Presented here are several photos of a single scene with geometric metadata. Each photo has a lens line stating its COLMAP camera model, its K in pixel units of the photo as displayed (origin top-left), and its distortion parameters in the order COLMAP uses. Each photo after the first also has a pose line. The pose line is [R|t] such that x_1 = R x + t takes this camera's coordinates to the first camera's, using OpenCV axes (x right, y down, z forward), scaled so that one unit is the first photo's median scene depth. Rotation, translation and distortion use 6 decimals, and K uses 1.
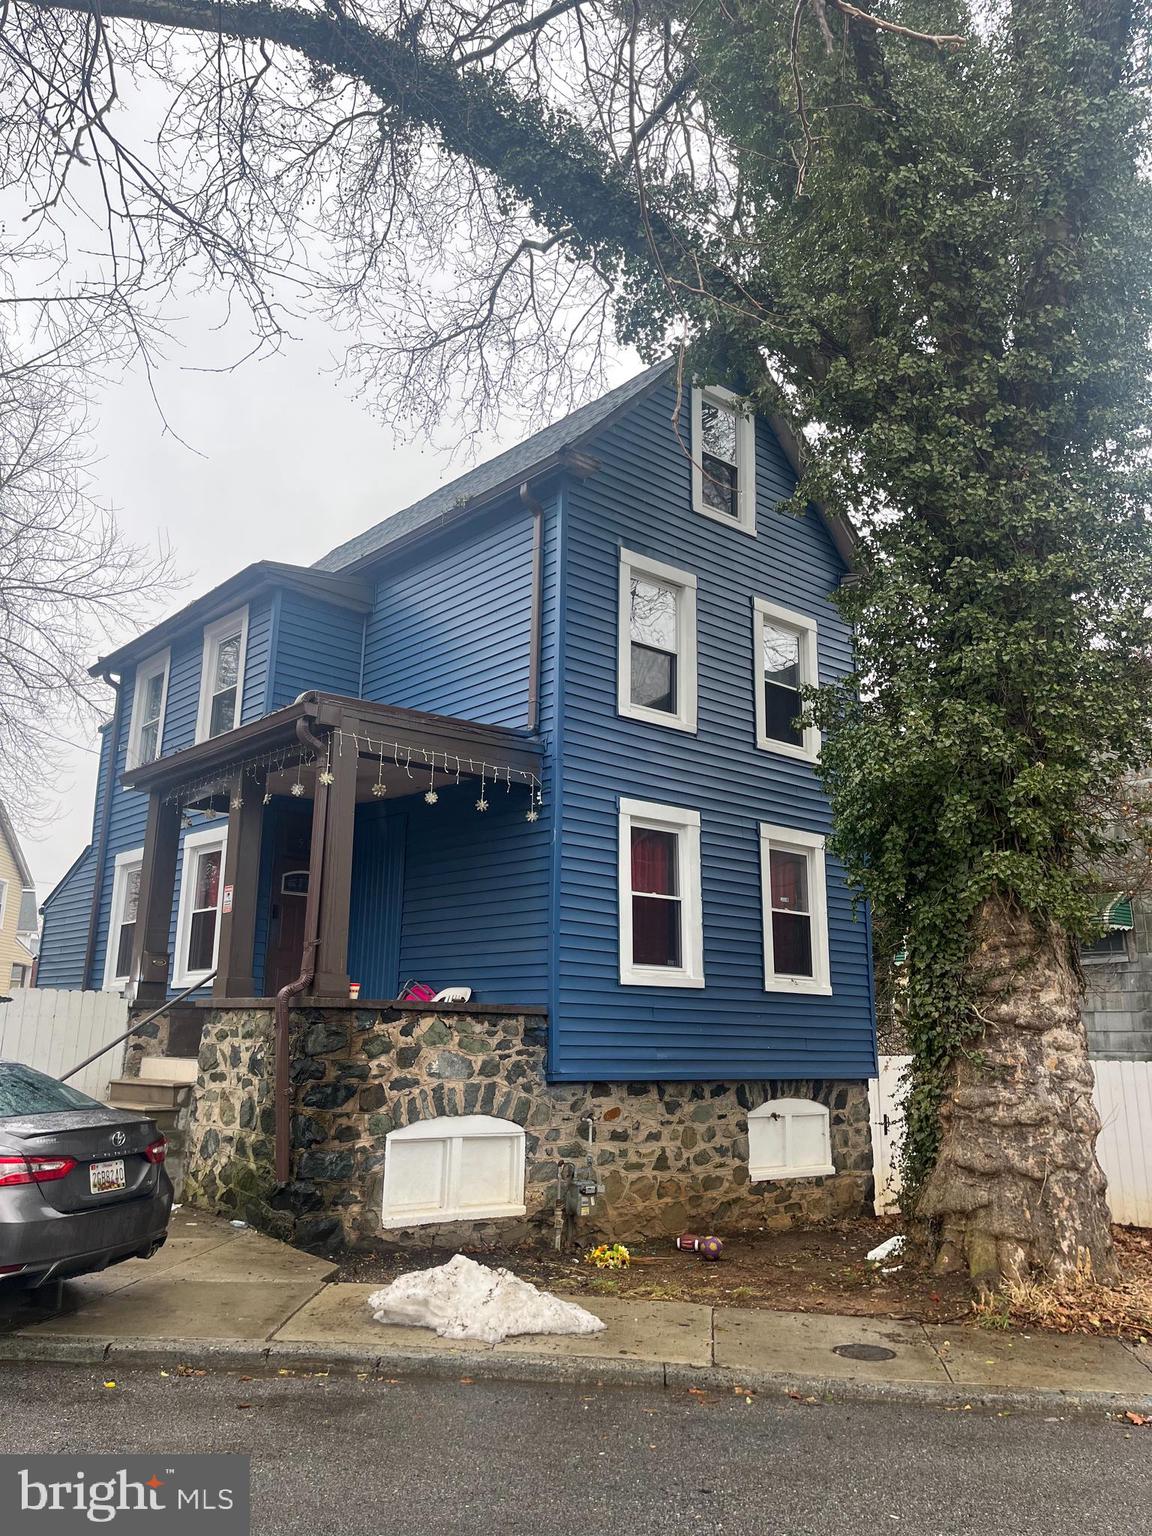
lens RADIAL K [[1176.8, 0, 576.0], [0, 1176.8, 768.0], [0, 0, 1]] dist [0.058568, -0.058727]
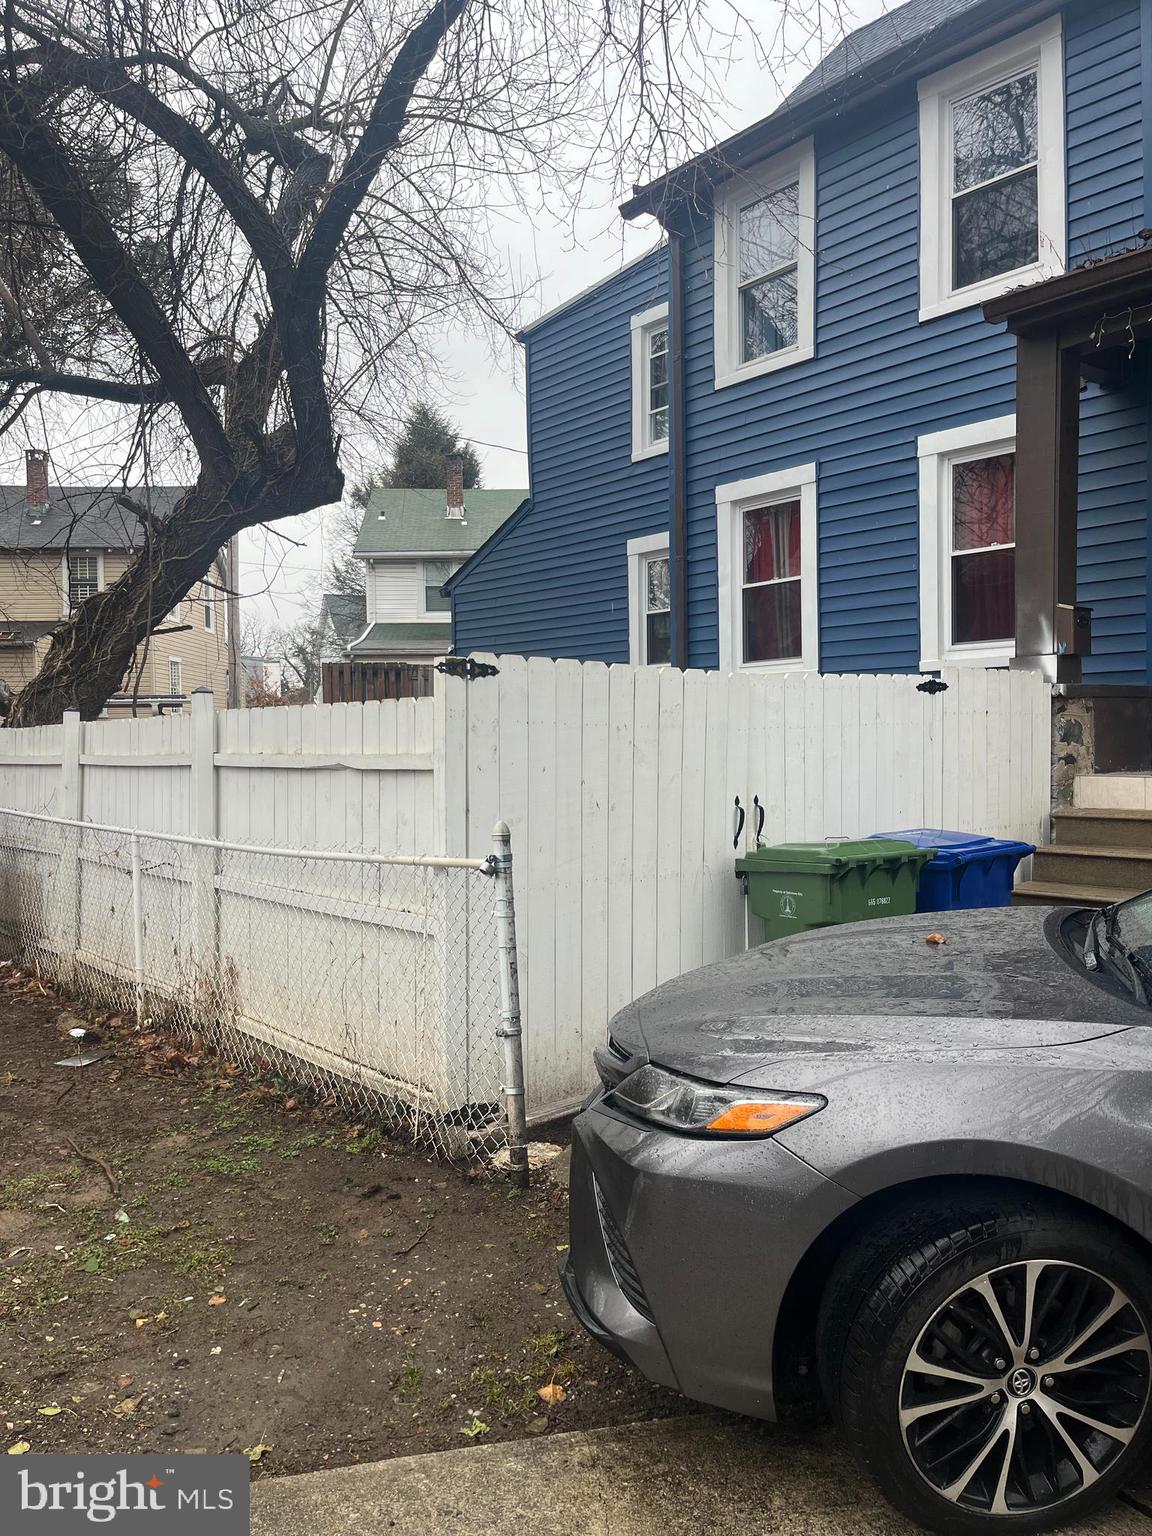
lens RADIAL K [[1176.8, 0, 576.0], [0, 1176.8, 768.0], [0, 0, 1]] dist [0.058568, -0.058727]
pose [[0.999152, -0.030454, -0.027699, -0.601916], [0.036318, 0.968901, 0.244767, 0.079781], [0.019384, -0.245566, 0.969186, 0.397900]]
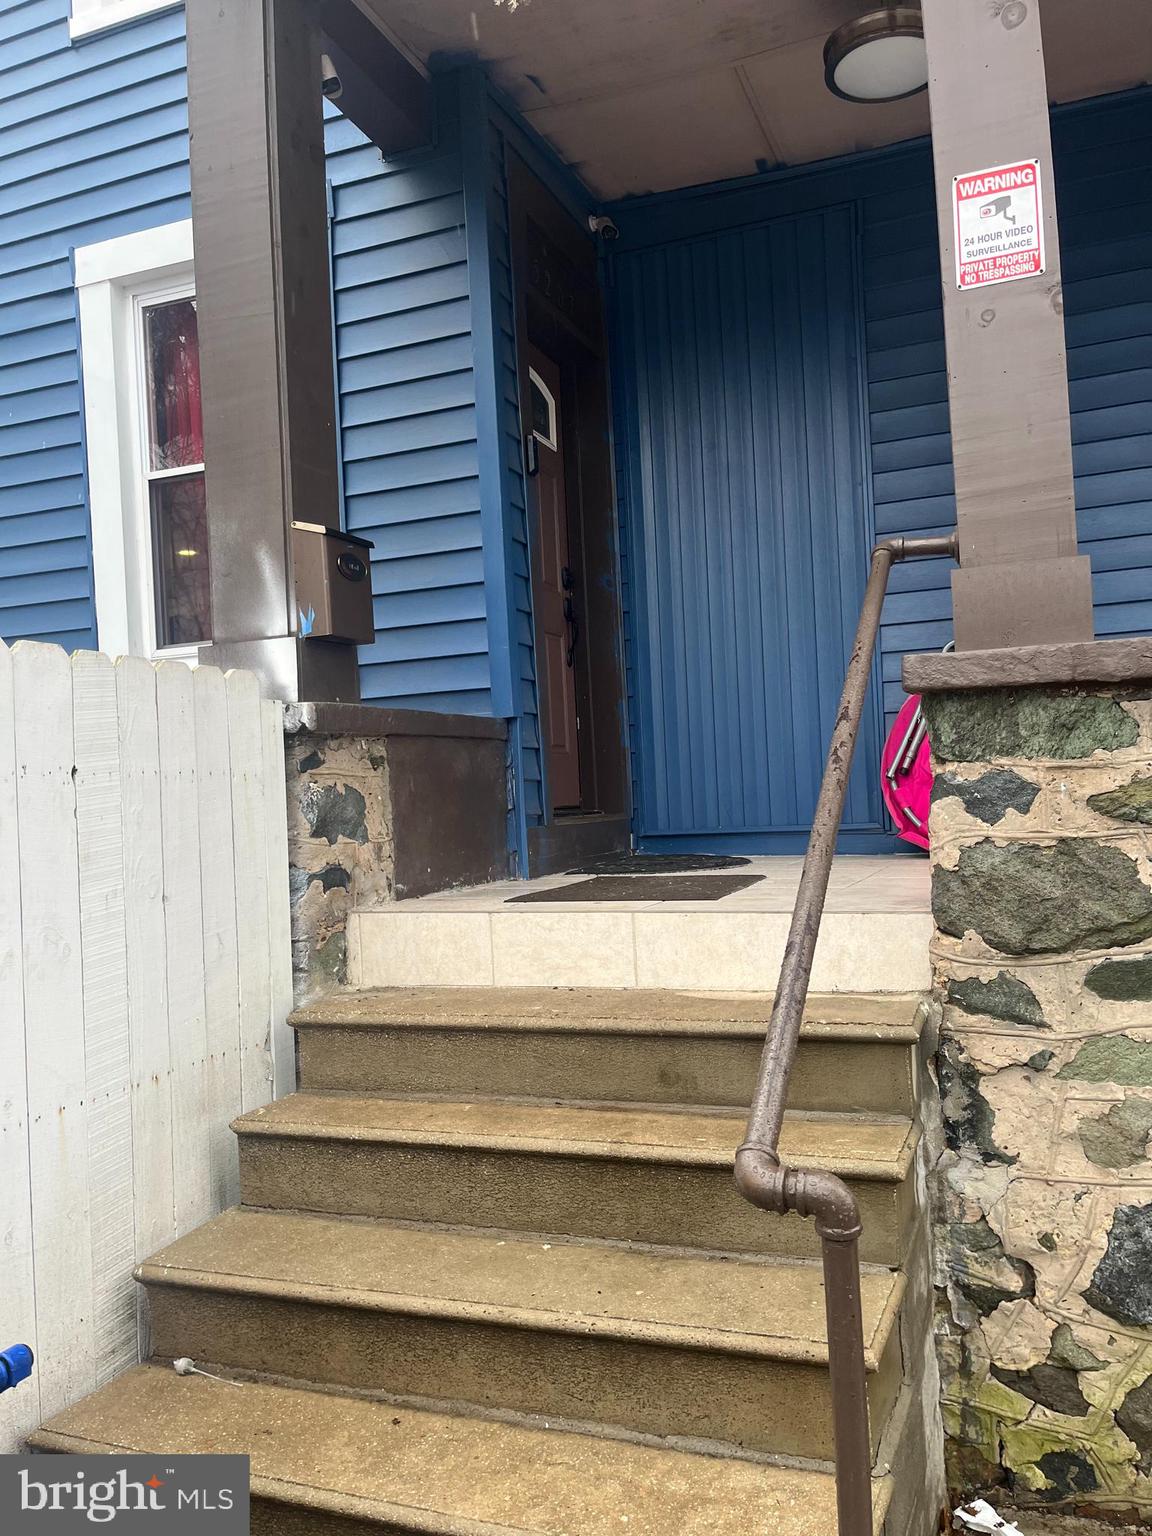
lens RADIAL K [[1176.8, 0, 576.0], [0, 1176.8, 768.0], [0, 0, 1]] dist [0.058568, -0.058727]
pose [[0.891498, -0.057041, 0.449419, -0.434683], [-0.031154, 0.981974, 0.186433, 0.159123], [-0.451952, -0.180206, 0.873650, 0.744073]]
